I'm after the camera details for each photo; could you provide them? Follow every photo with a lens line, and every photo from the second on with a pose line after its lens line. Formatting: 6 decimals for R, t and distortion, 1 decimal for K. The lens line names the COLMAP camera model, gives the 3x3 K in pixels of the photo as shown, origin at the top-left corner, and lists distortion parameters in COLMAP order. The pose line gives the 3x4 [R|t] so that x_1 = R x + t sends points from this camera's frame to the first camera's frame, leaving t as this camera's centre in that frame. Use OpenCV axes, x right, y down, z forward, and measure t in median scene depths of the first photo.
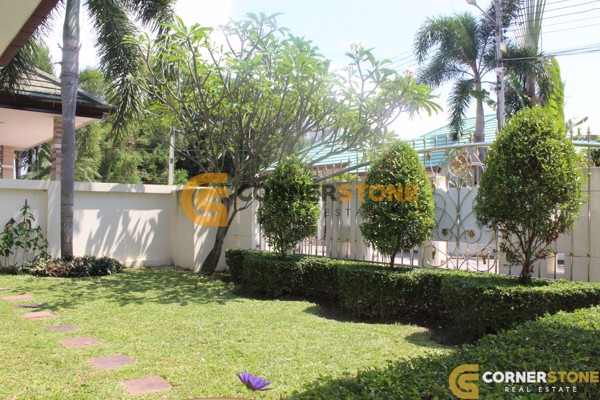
lens RADIAL K [[501.3, 0, 300.0], [0, 501.3, 200.0], [0, 0, 1]] dist [-0.117372, 0.085006]
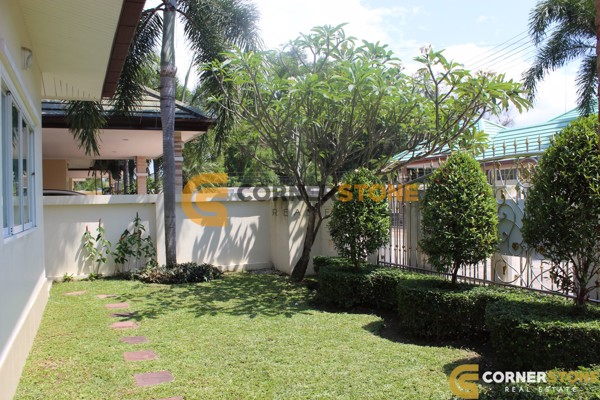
lens RADIAL K [[501.3, 0, 300.0], [0, 501.3, 200.0], [0, 0, 1]] dist [-0.117372, 0.085006]
pose [[0.962570, -0.028993, -0.269478, 0.122891], [0.035207, 0.999213, 0.018254, -0.042837], [0.268737, -0.027058, 0.962834, 0.005149]]
